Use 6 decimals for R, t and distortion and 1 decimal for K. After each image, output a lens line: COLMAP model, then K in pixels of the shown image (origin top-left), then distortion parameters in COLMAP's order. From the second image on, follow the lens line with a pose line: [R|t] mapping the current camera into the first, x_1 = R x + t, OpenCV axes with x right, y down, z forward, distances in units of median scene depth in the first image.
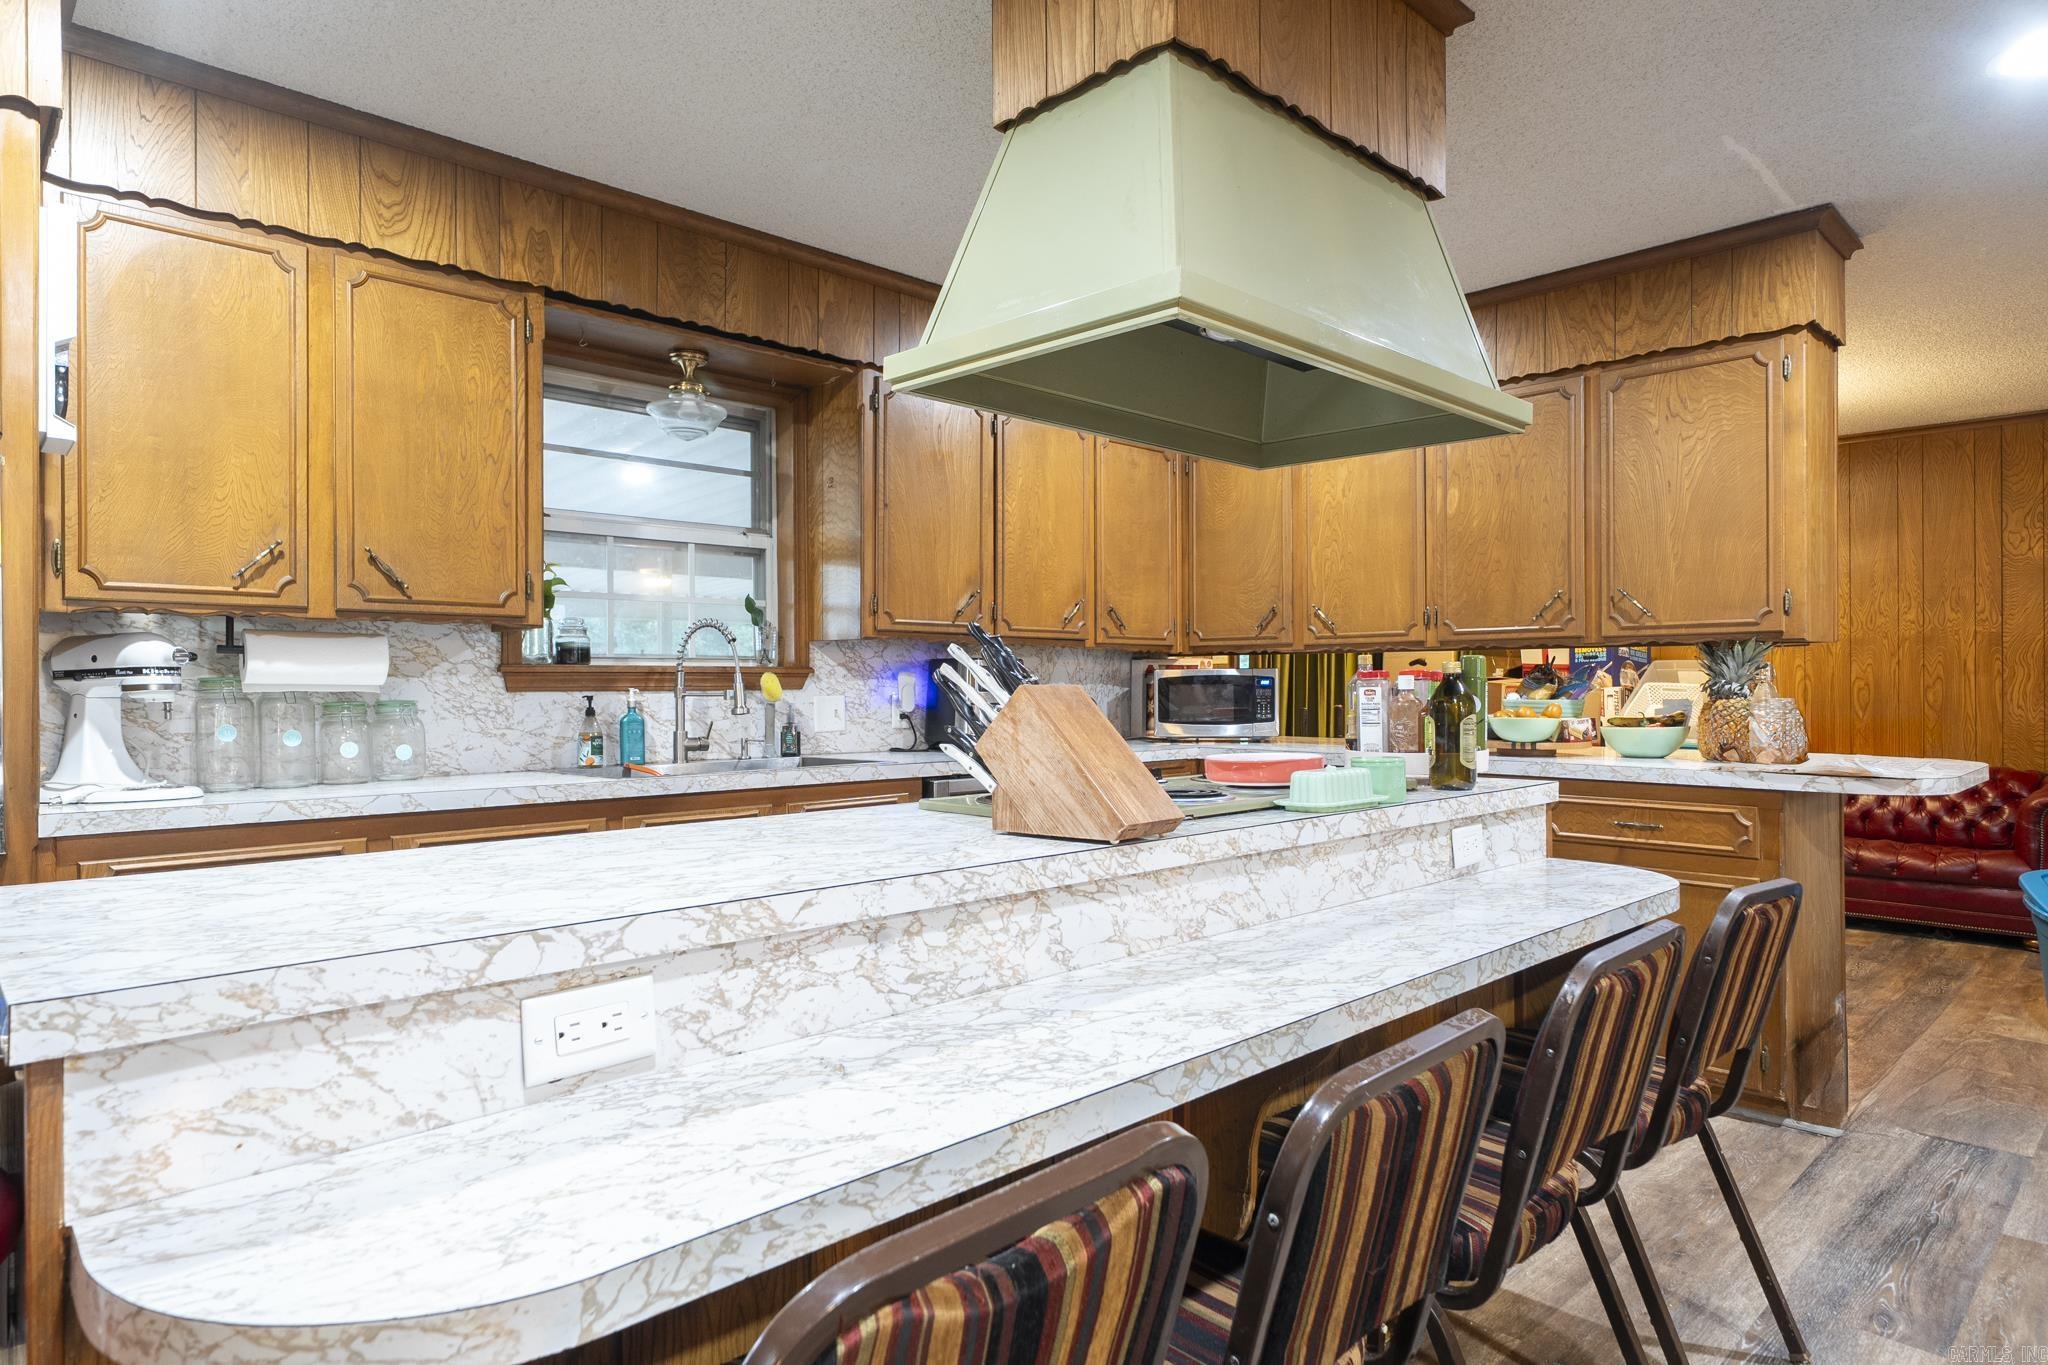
lens RADIAL K [[1158.8, 0, 1024.2], [0, 1158.8, 678.9], [0, 0, 1]] dist [0.003288, 0.000291]
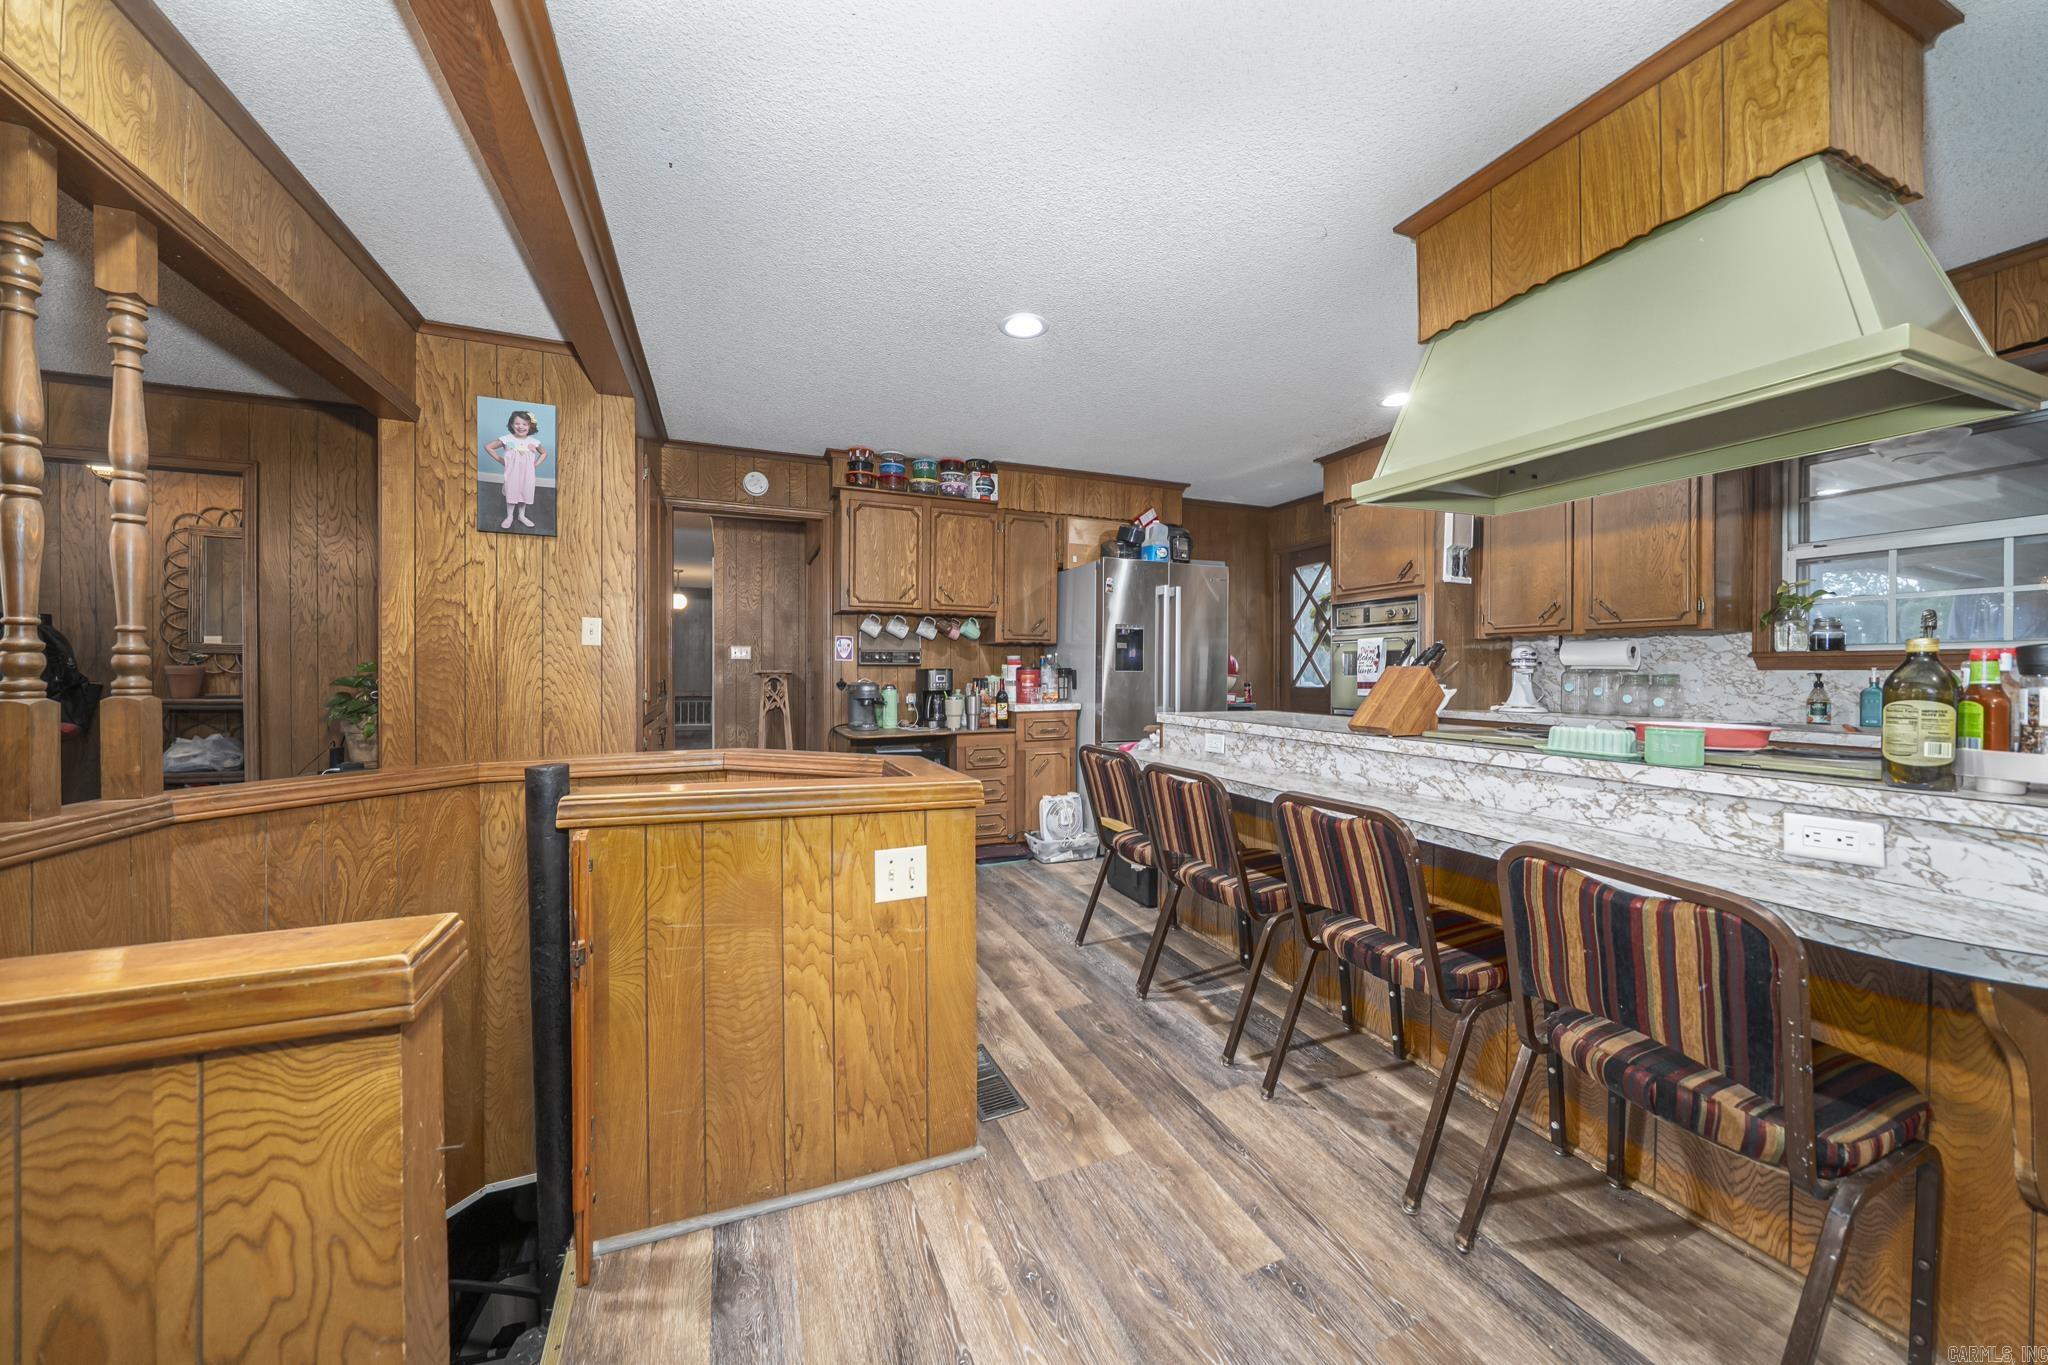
lens RADIAL K [[717.1, 0, 1021.3], [0, 717.1, 670.5], [0, 0, 1]] dist [-0.000097, -0.000004]
pose [[-0.365508, 0.007346, -0.930779, 0.830160], [0.005389, 0.999969, 0.005776, 0.000976], [0.930793, -0.002905, -0.365536, 0.441096]]
